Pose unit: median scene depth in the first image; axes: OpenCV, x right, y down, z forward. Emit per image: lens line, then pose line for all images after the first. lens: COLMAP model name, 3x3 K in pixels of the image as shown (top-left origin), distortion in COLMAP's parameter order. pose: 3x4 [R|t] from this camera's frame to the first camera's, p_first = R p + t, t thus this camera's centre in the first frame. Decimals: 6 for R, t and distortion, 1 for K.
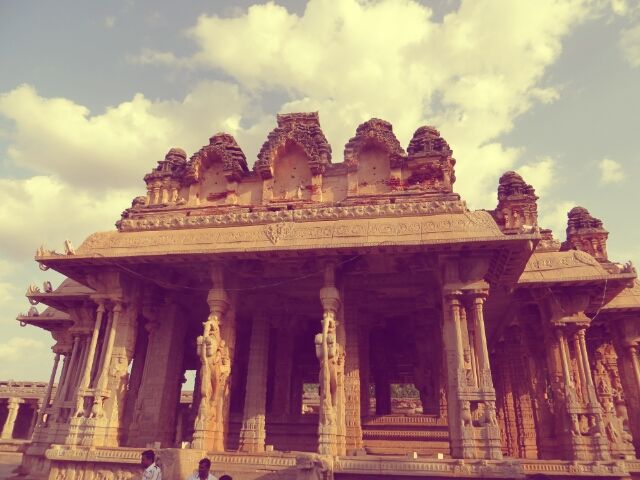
lens RADIAL K [[485.6, 0, 319.3], [0, 485.6, 242.1], [0, 0, 1]] dist [-0.006062, -0.005873]
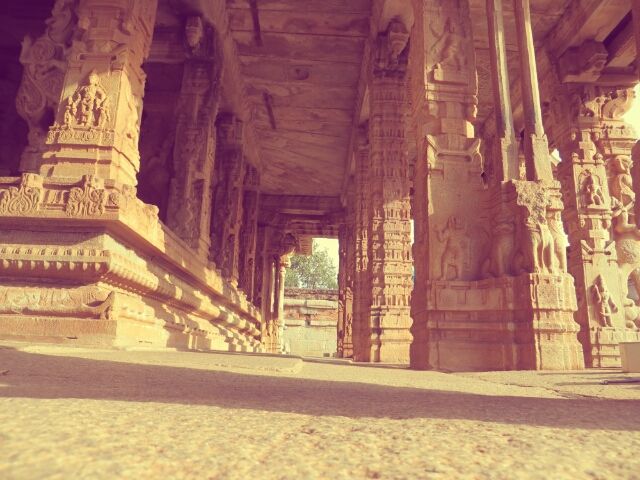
lens RADIAL K [[485.6, 0, 320.6], [0, 485.6, 238.1], [0, 0, 1]] dist [-0.006062, -0.005873]
pose [[0.977574, 0.057893, 0.202480, 0.299914], [-0.090714, 0.983459, 0.156777, 0.297264], [-0.190054, -0.171629, 0.966655, 0.664170]]
